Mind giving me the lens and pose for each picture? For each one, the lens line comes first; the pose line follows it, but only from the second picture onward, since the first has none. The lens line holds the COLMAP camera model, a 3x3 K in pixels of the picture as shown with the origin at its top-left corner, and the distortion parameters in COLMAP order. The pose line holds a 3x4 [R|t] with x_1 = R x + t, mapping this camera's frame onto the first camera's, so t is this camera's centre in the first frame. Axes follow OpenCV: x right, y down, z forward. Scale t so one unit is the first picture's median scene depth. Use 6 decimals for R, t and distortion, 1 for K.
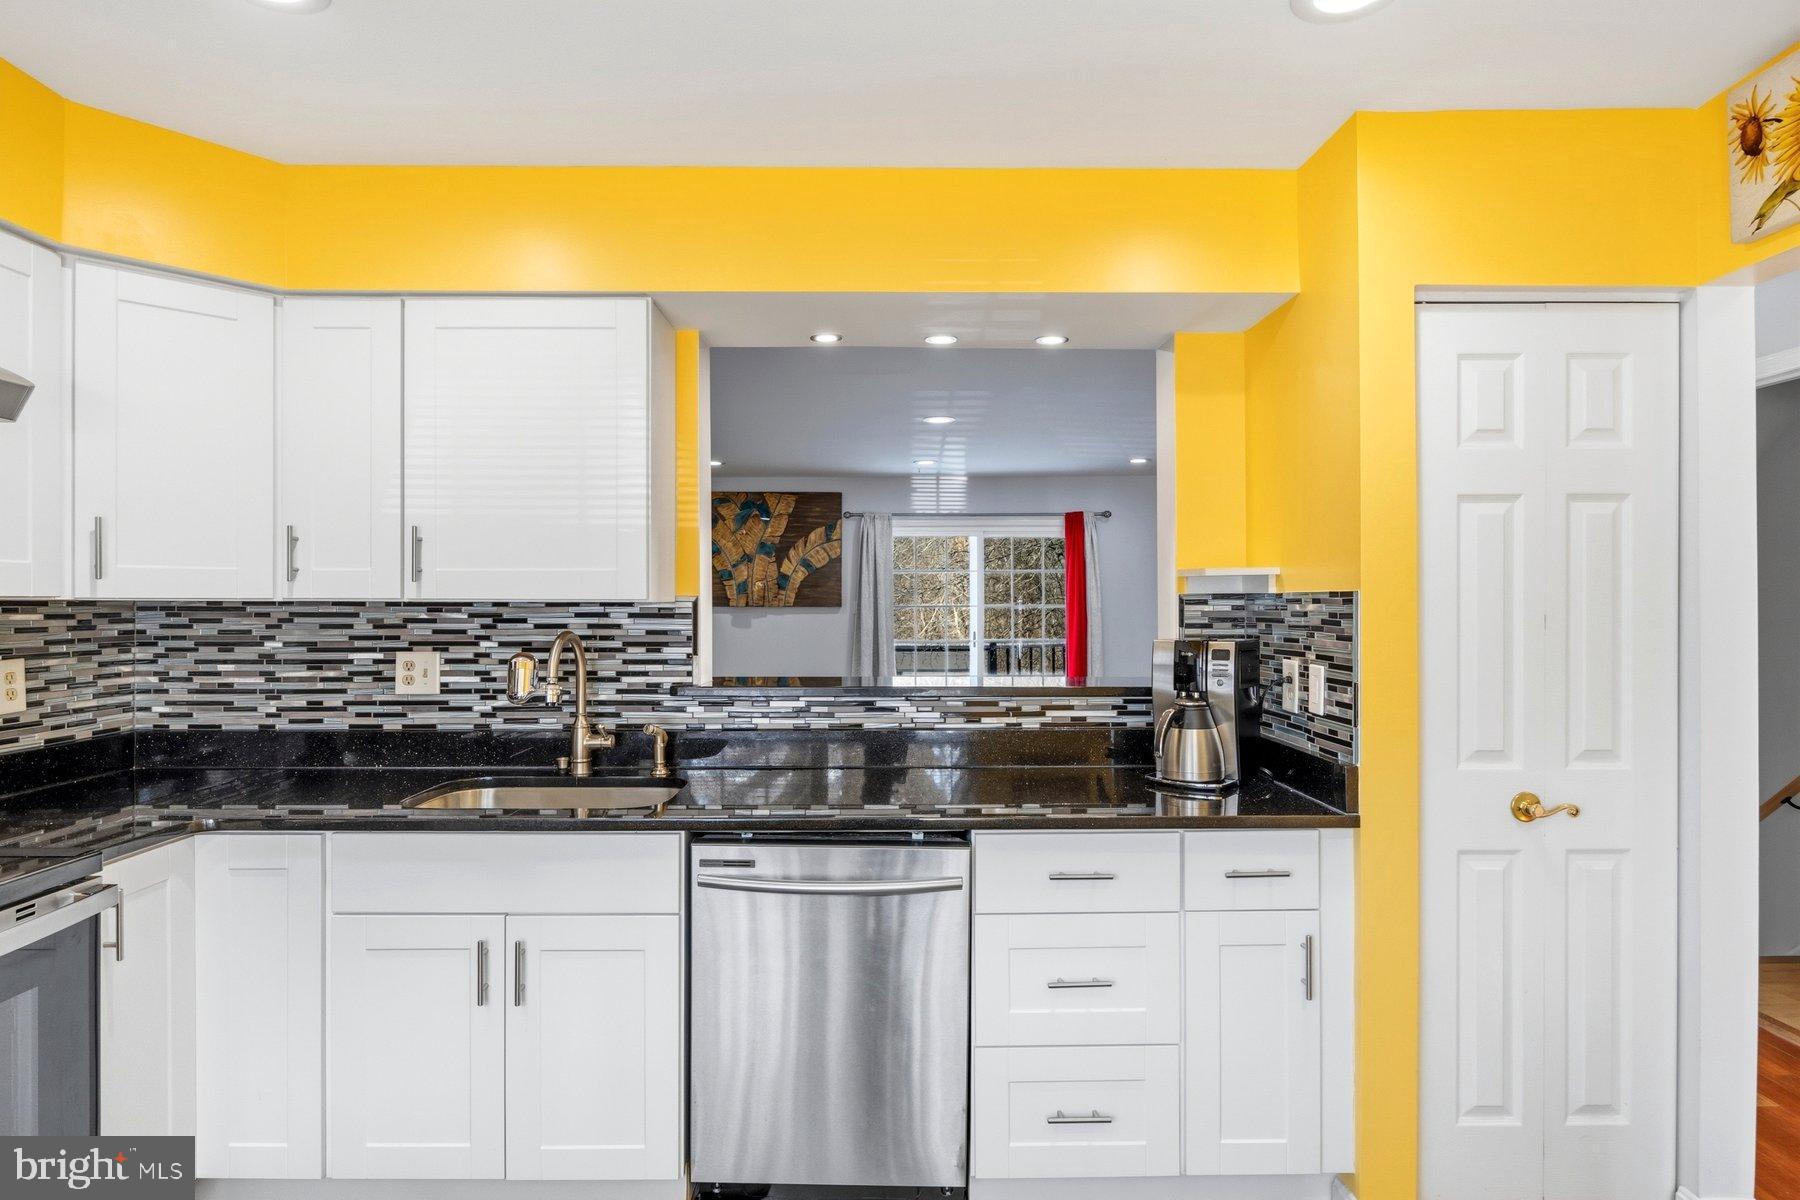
lens RADIAL K [[959.9, 0, 892.1], [0, 959.9, 598.0], [0, 0, 1]] dist [-0.003937, 0.000637]
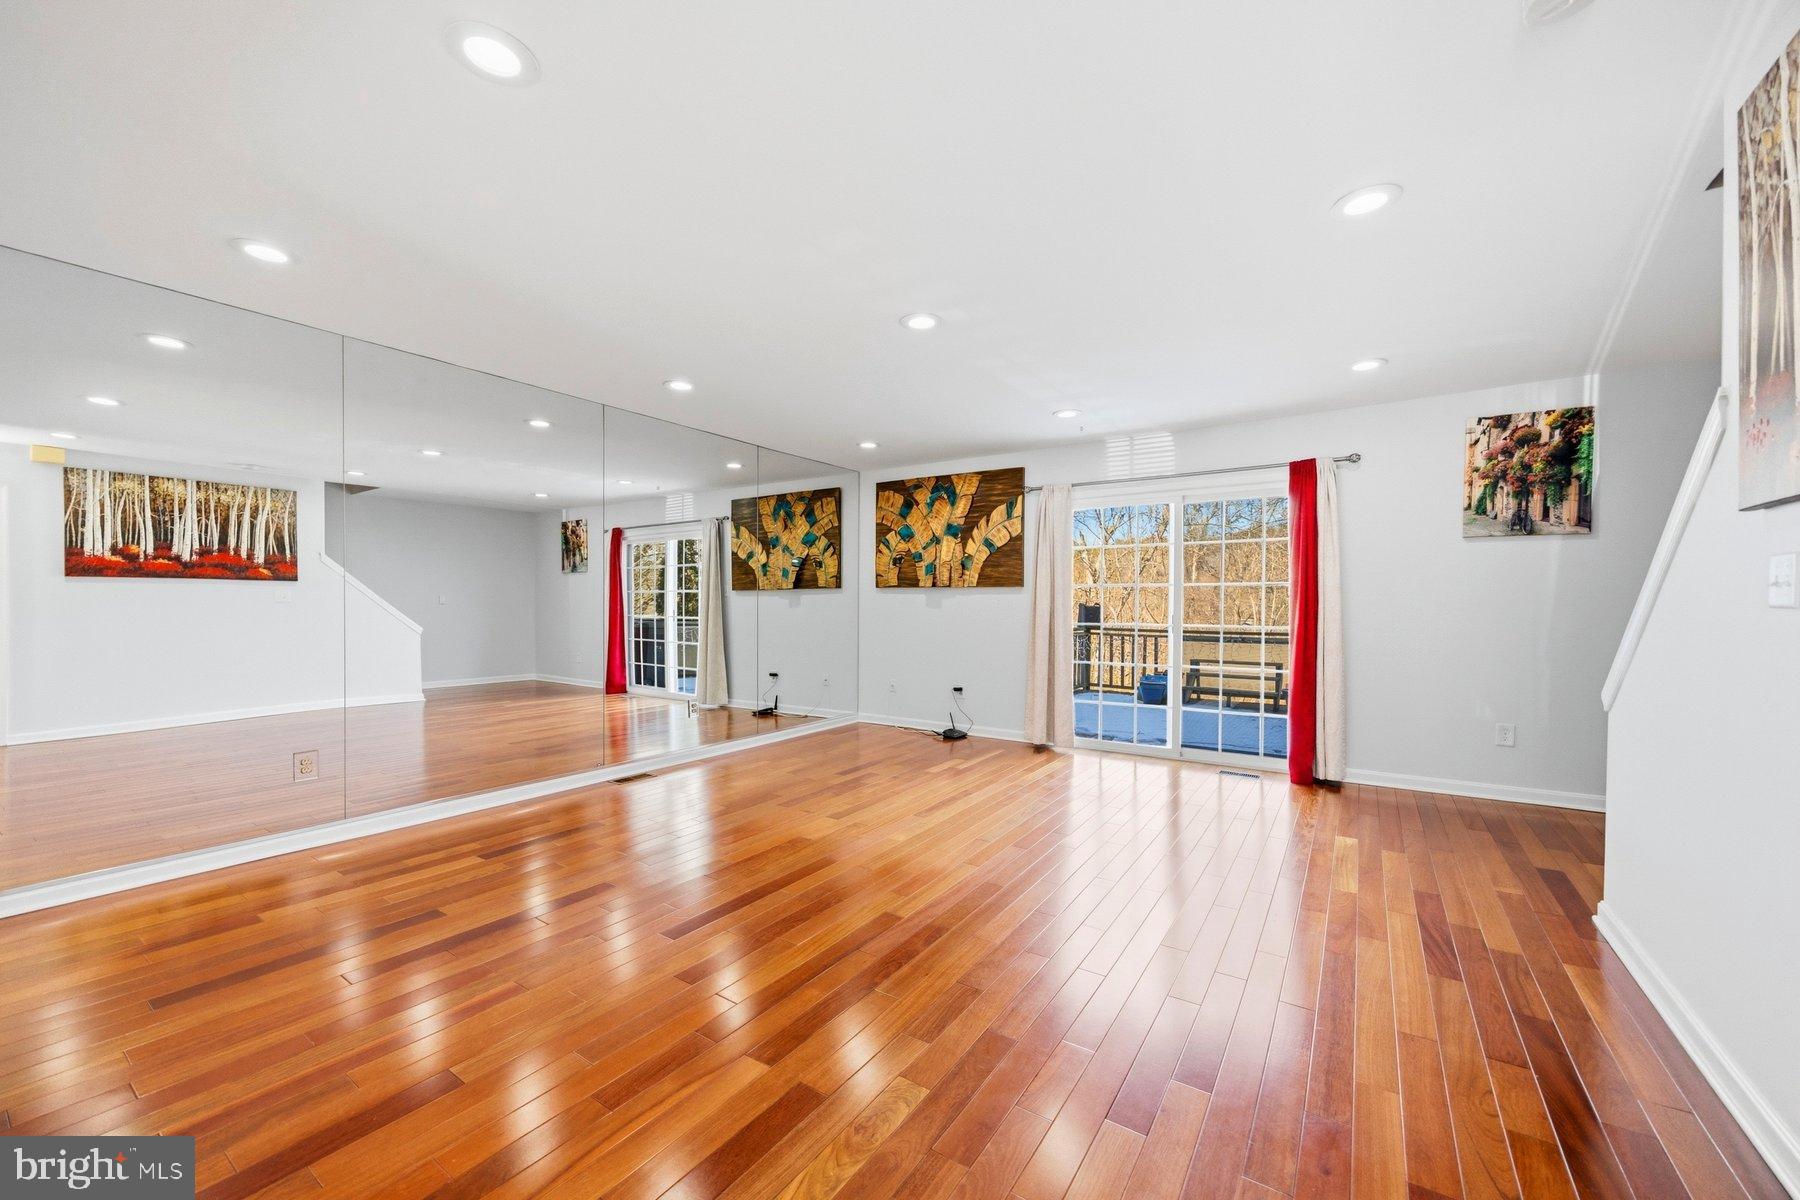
lens RADIAL K [[682.5, 0, 893.3], [0, 682.5, 608.5], [0, 0, 1]] dist [-0.006950, -0.000112]
pose [[0.827251, 0.010523, -0.561734, 0.751492], [-0.005653, 0.999930, 0.010407, 0.082502], [0.561804, -0.005434, 0.827253, 1.231546]]
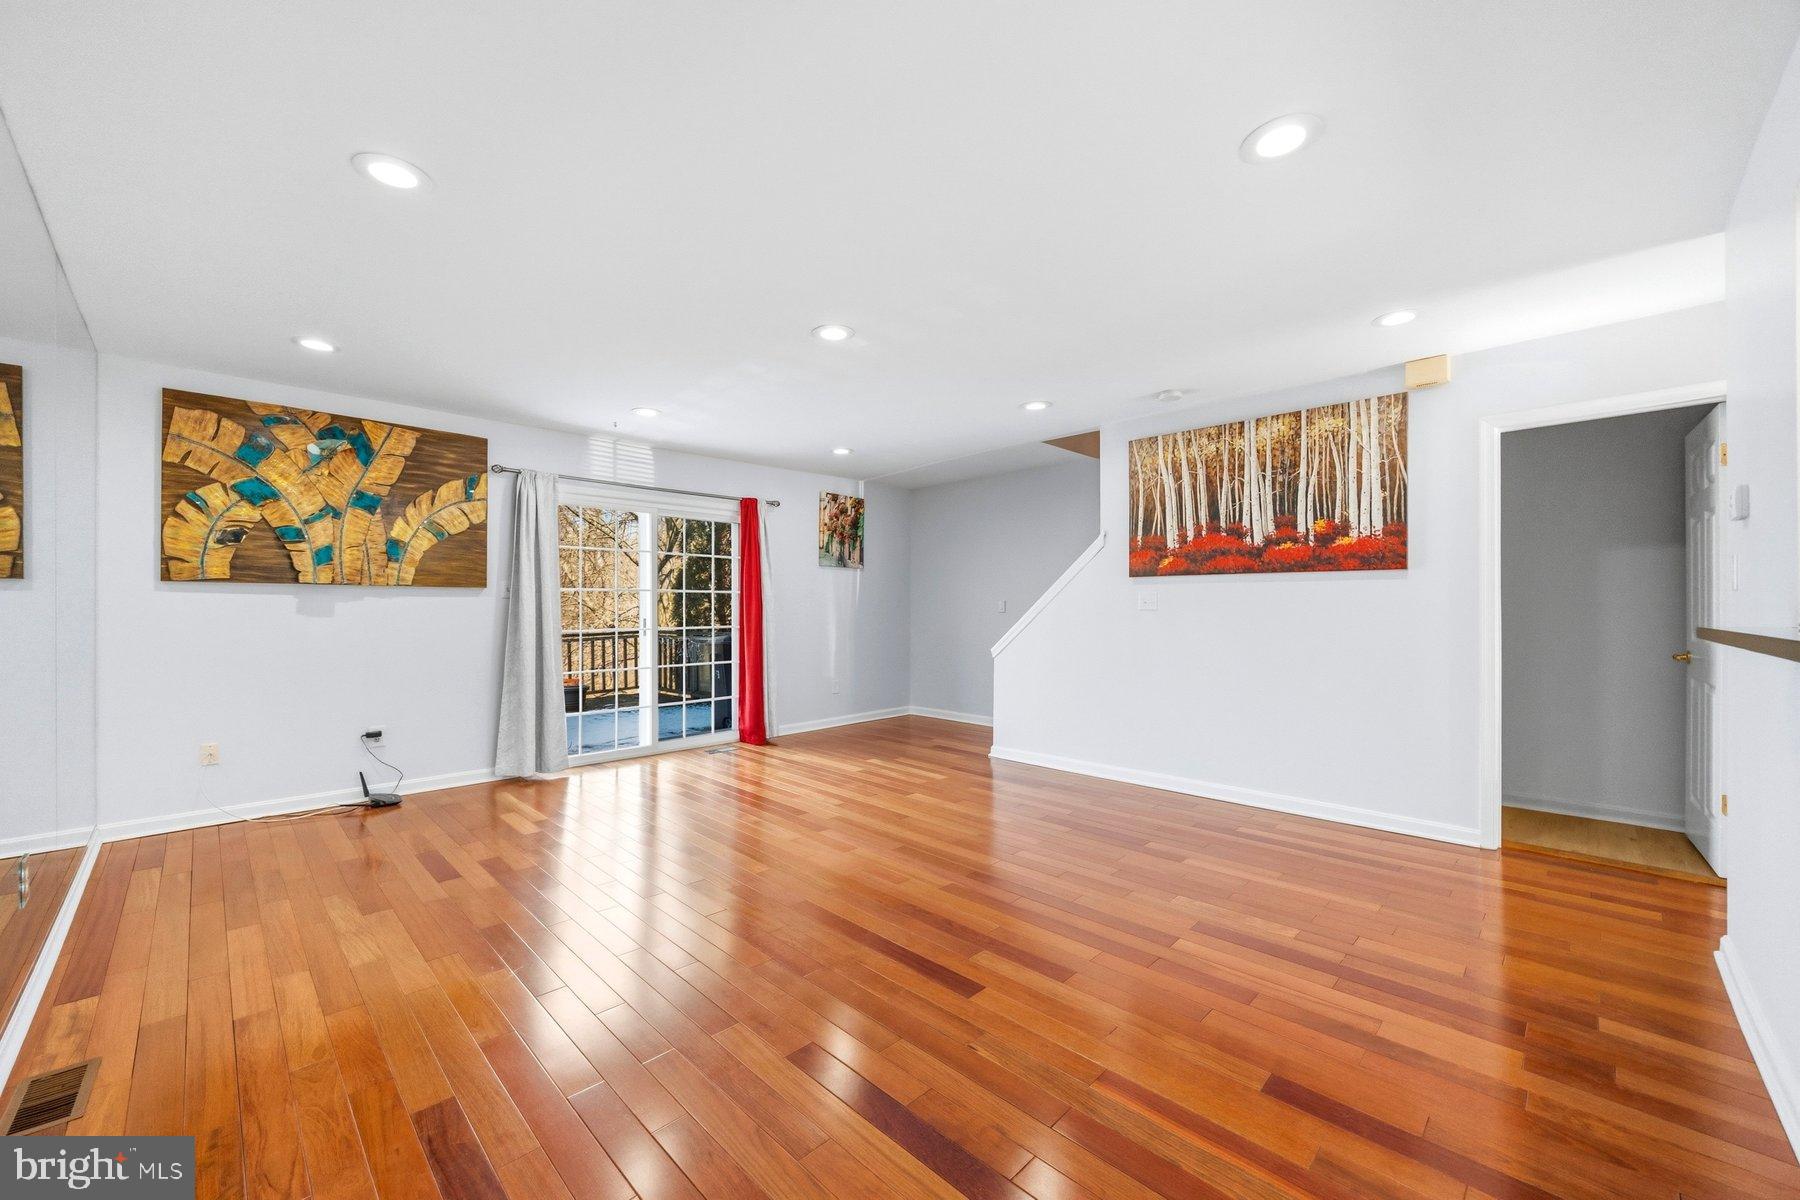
lens RADIAL K [[682.5, 0, 877.7], [0, 682.5, 605.2], [0, 0, 1]] dist [-0.006950, -0.000112]
pose [[0.717304, 0.004786, 0.696744, -0.697466], [-0.002540, 0.999988, -0.004254, 0.082809], [-0.696755, 0.001281, 0.717308, 1.324511]]
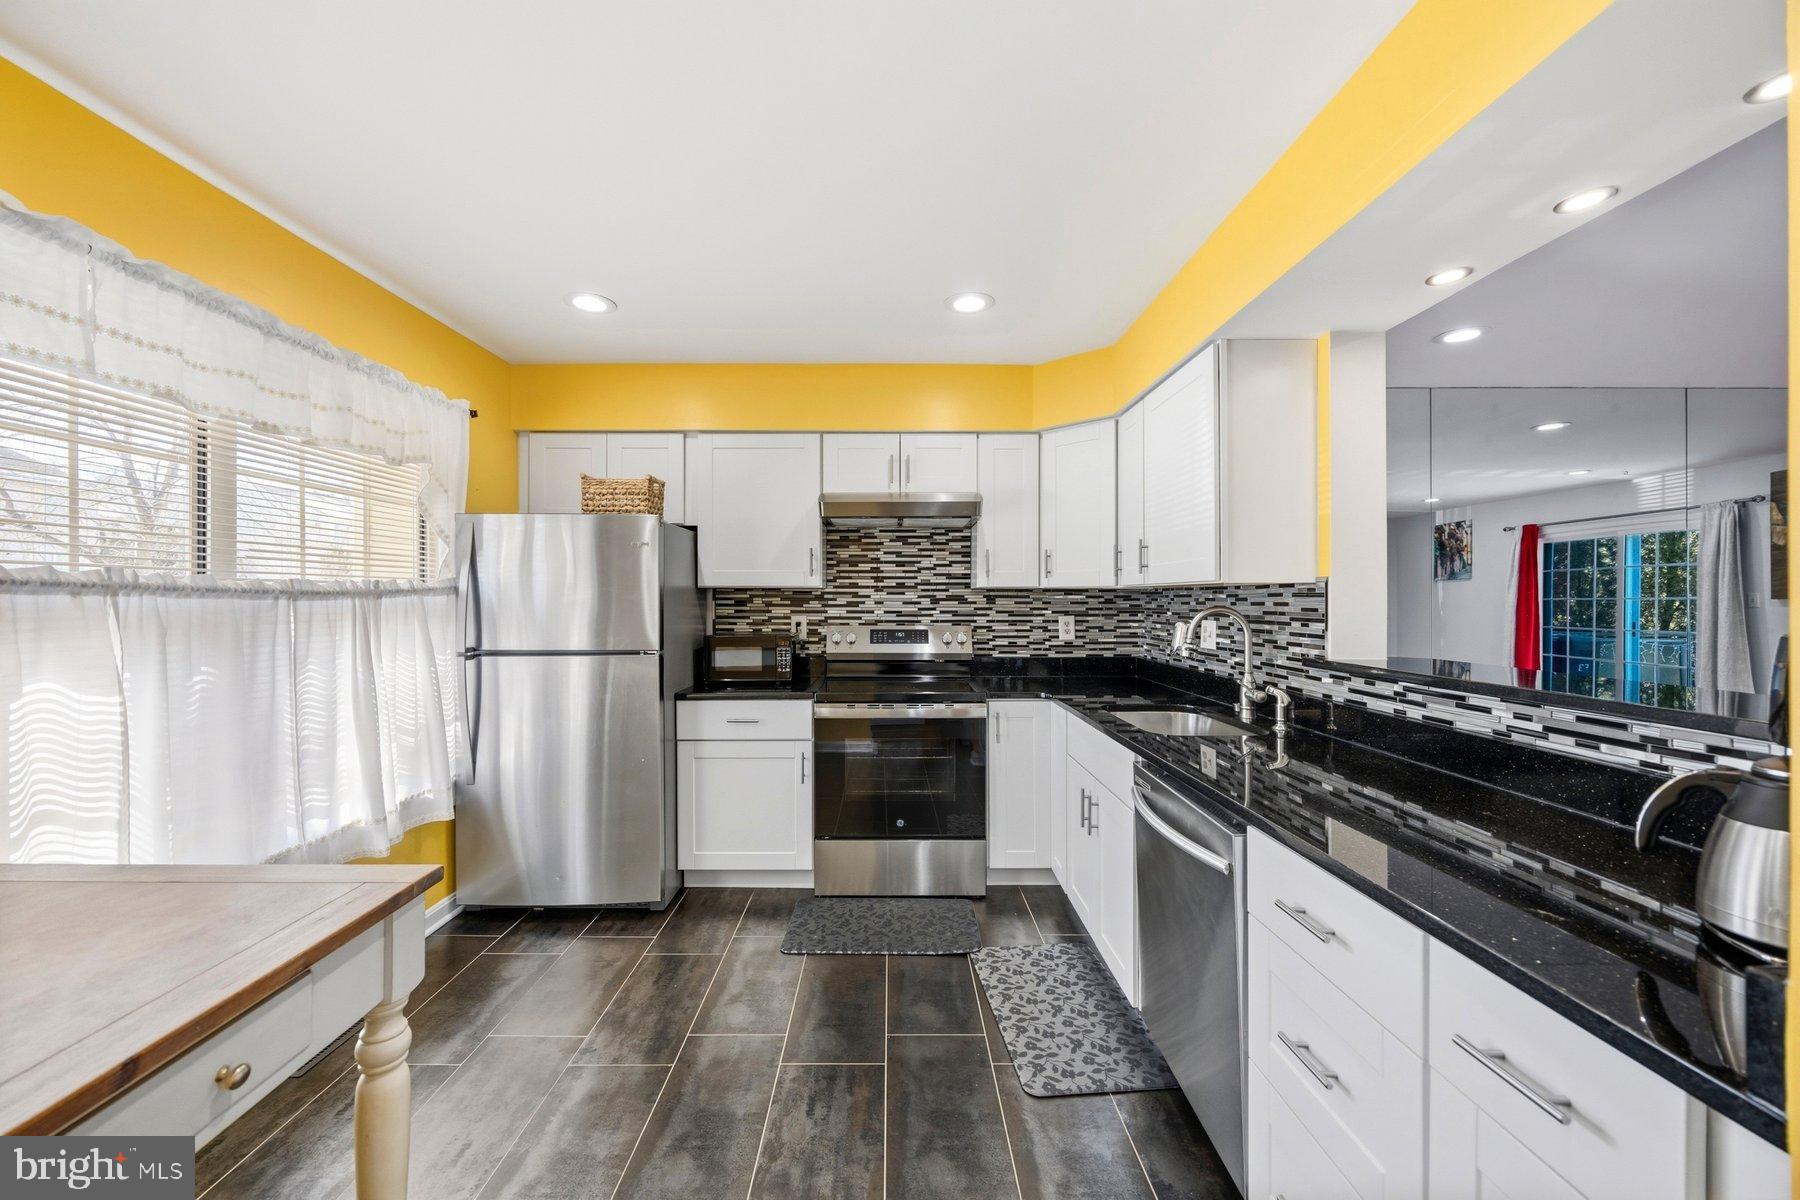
lens RADIAL K [[682.5, 0, 895.0], [0, 682.5, 602.6], [0, 0, 1]] dist [-0.006950, -0.000112]
pose [[0.001667, 0.003402, -0.999993, 0.581952], [0.003397, 0.999988, 0.003407, 0.023807], [0.999993, -0.003403, 0.001655, 0.525366]]
